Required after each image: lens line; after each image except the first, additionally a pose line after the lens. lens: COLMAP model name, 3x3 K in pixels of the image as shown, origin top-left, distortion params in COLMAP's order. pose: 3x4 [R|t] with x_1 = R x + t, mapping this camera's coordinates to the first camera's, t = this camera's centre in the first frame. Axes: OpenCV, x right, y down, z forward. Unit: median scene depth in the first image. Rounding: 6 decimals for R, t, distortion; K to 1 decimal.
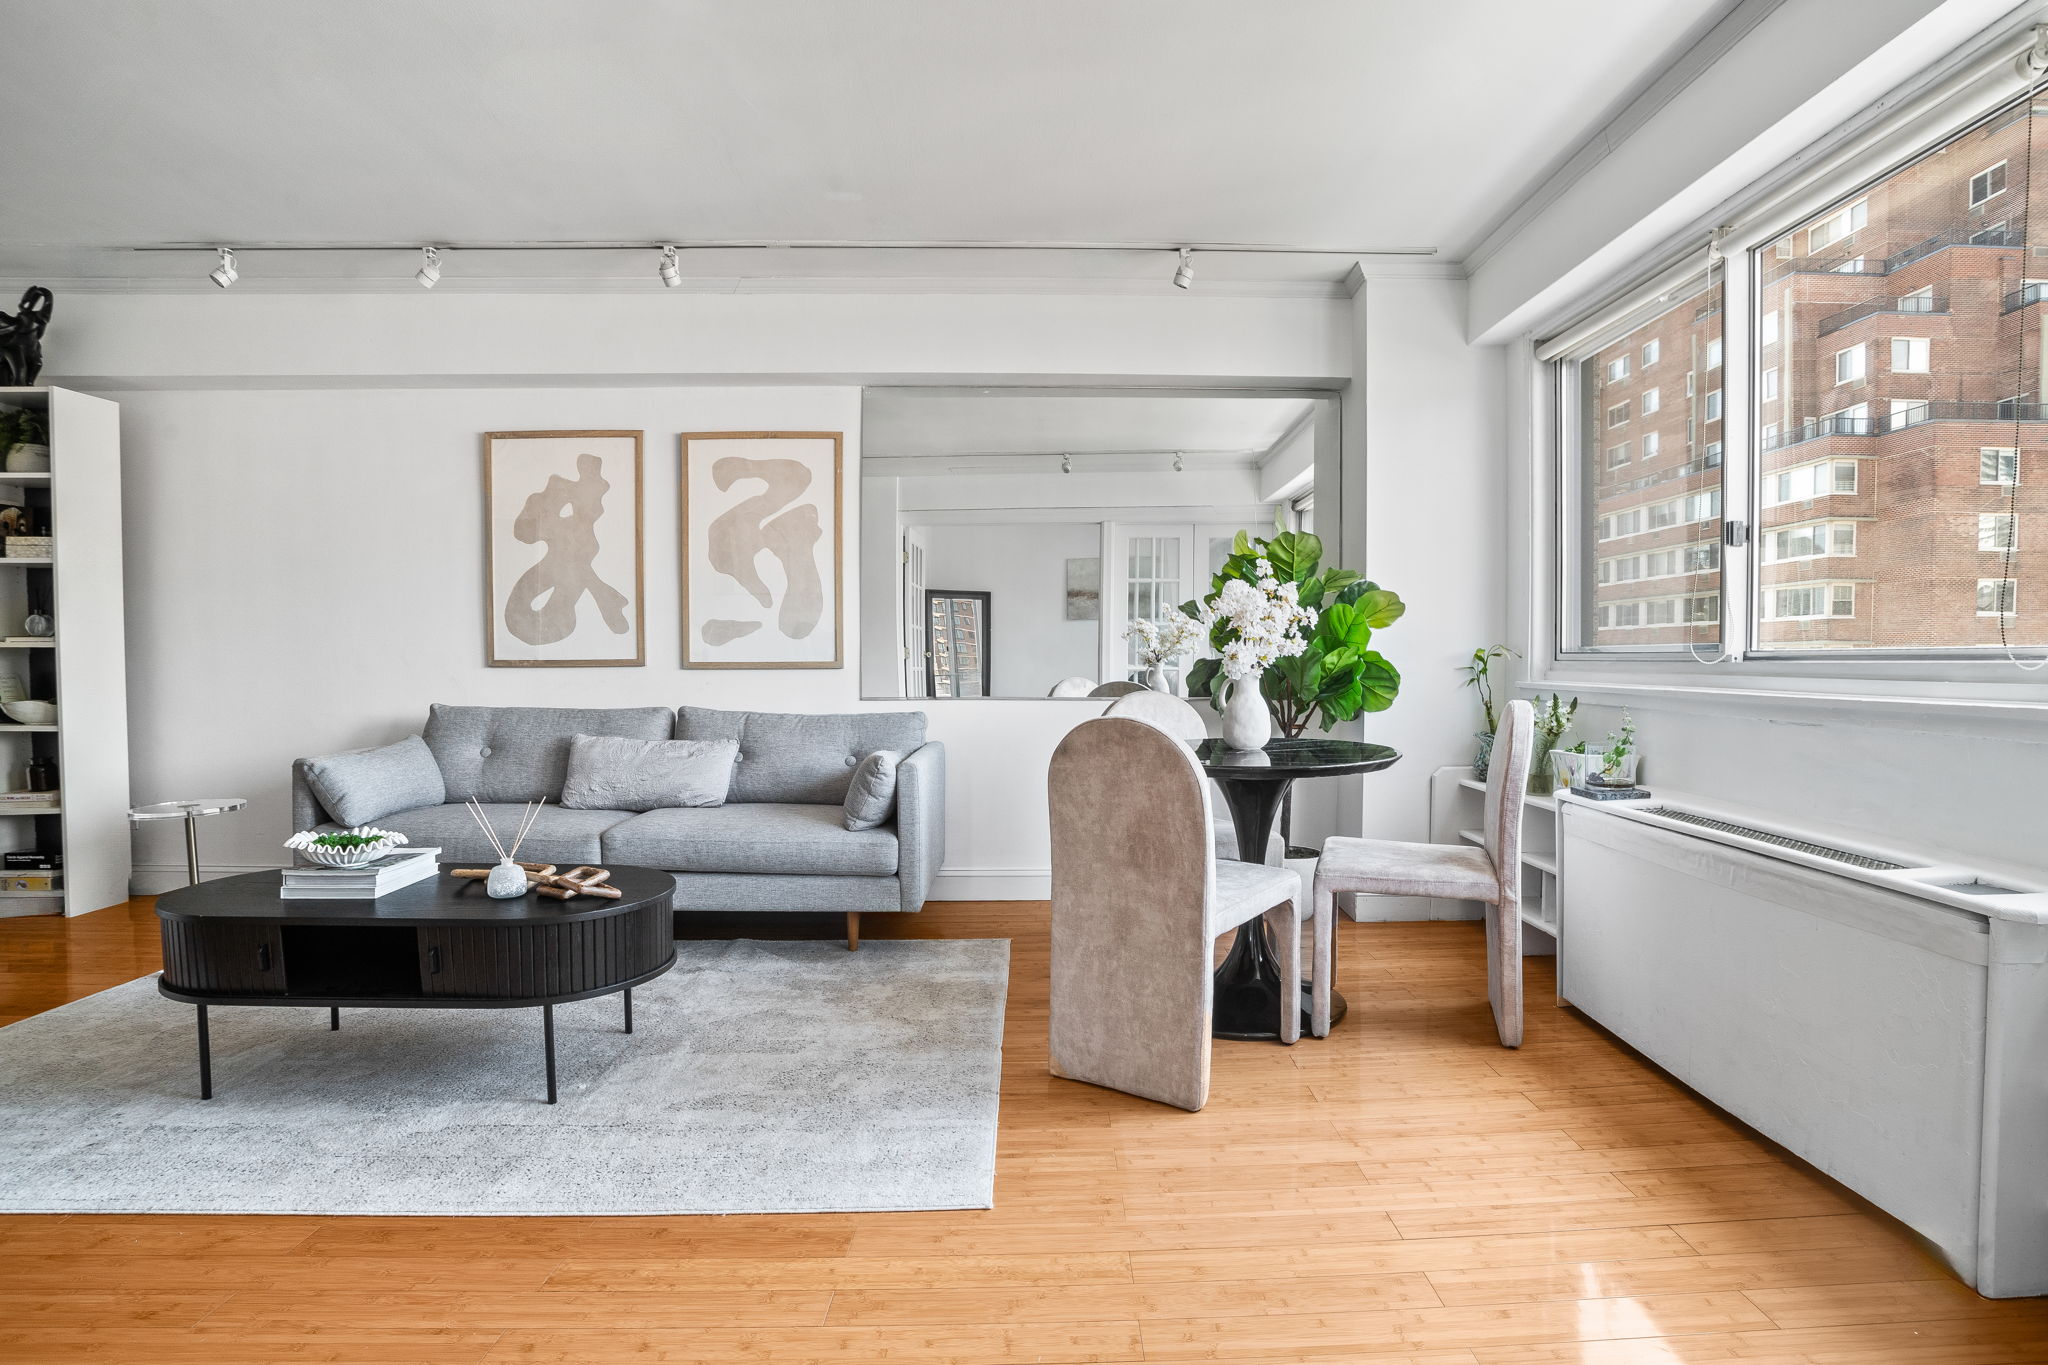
lens RADIAL K [[1064.0, 0, 1072.8], [0, 1064.0, 668.6], [0, 0, 1]] dist [-0.016923, 0.017903]
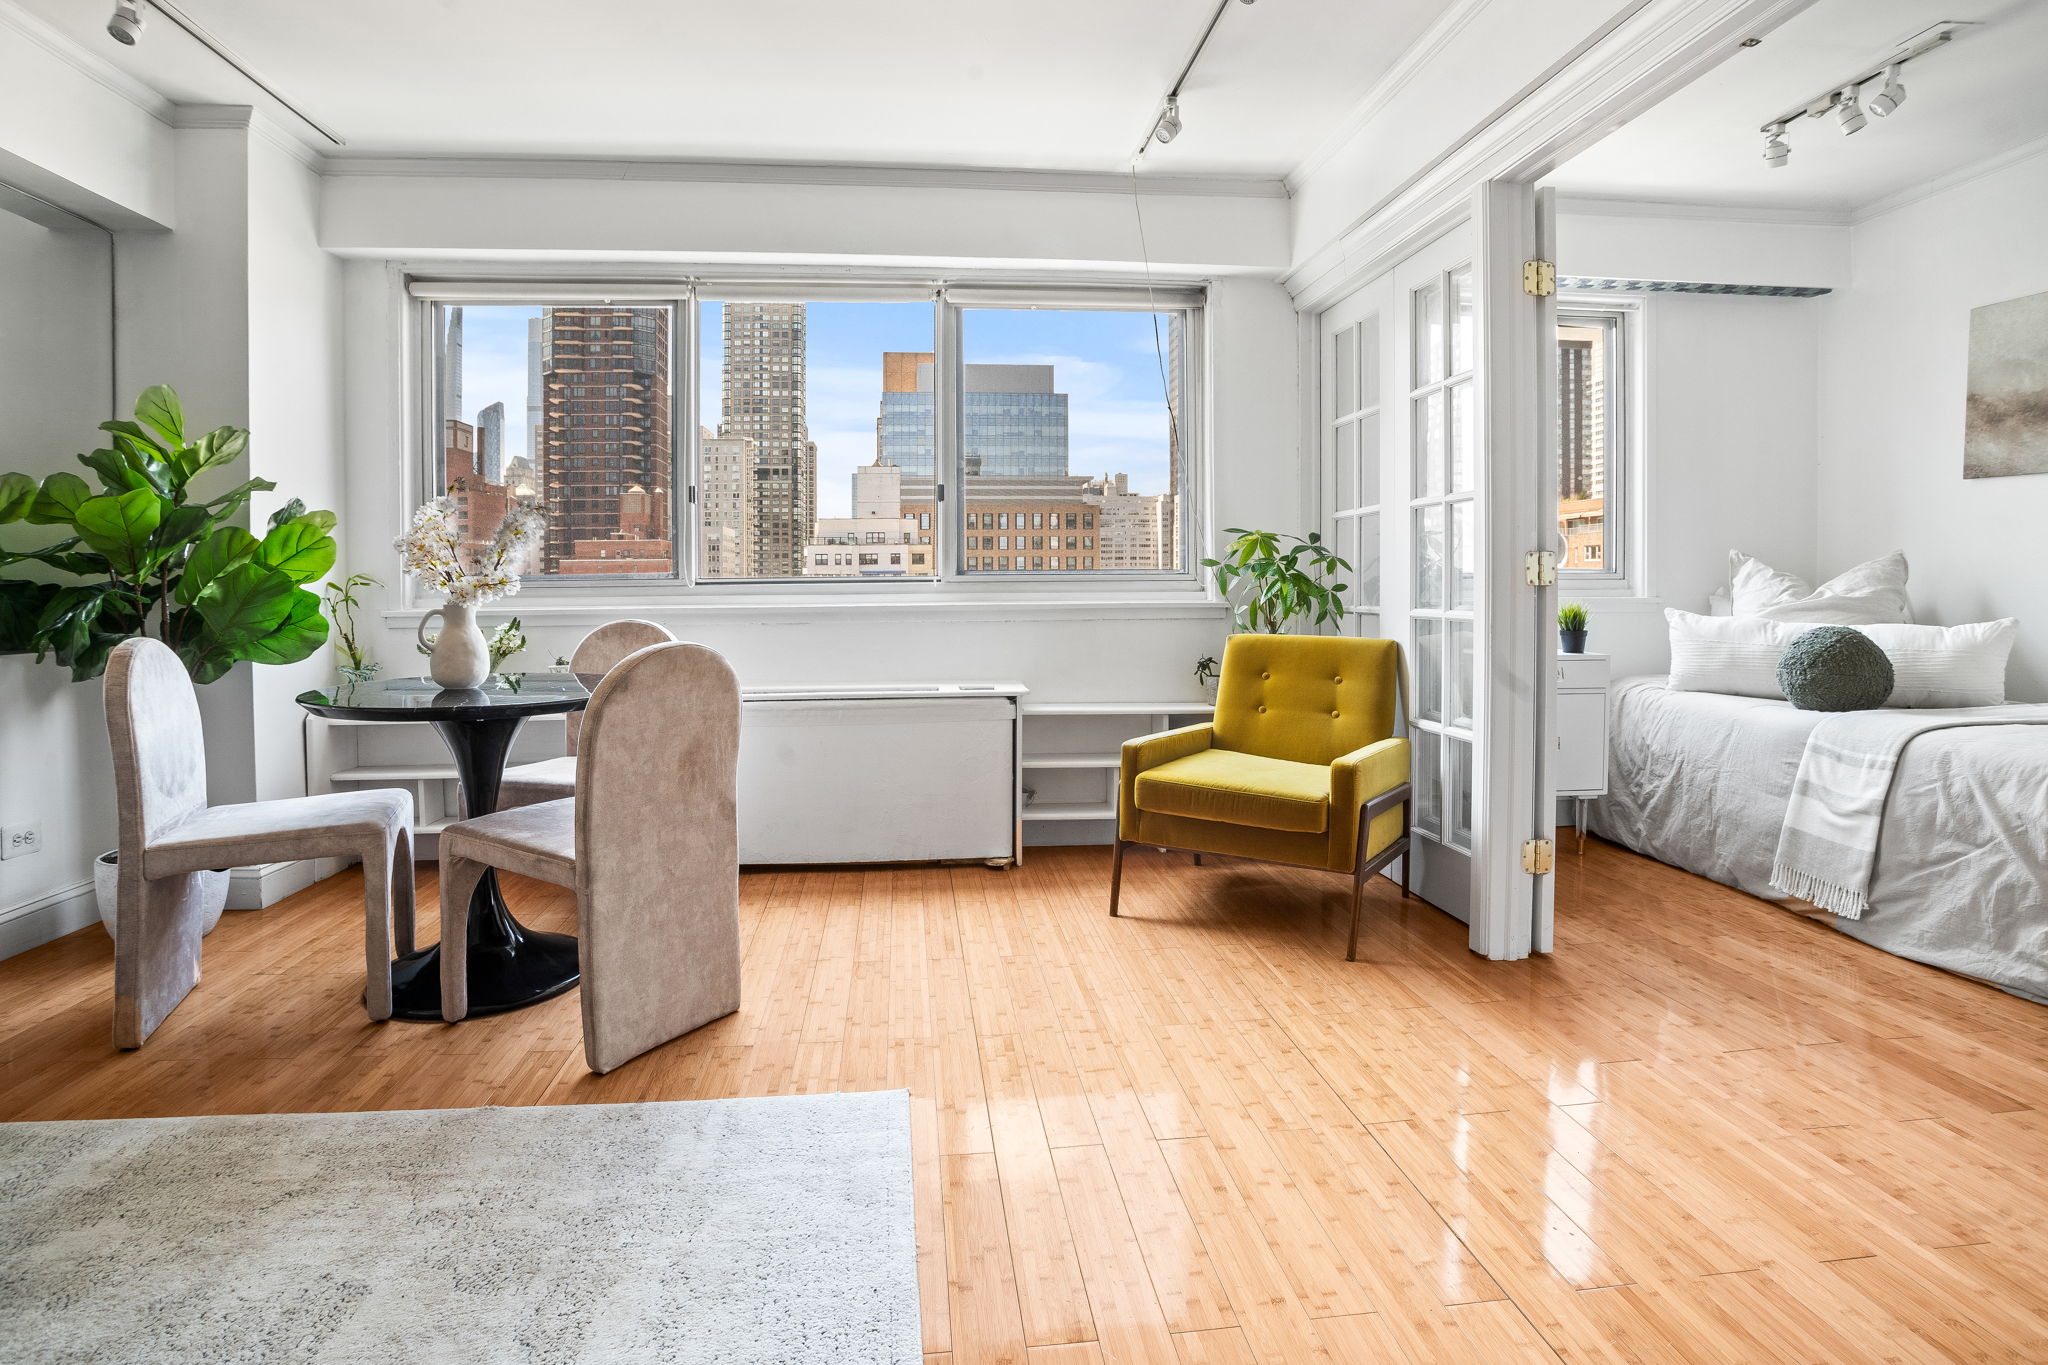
lens RADIAL K [[1064.0, 0, 982.7], [0, 1064.0, 570.7], [0, 0, 1]] dist [-0.016923, 0.017903]
pose [[-0.038276, 0.013092, 0.999181, -0.634620], [0.019956, 0.999725, -0.012335, -0.001750], [-0.999068, 0.019468, -0.038526, 0.521594]]
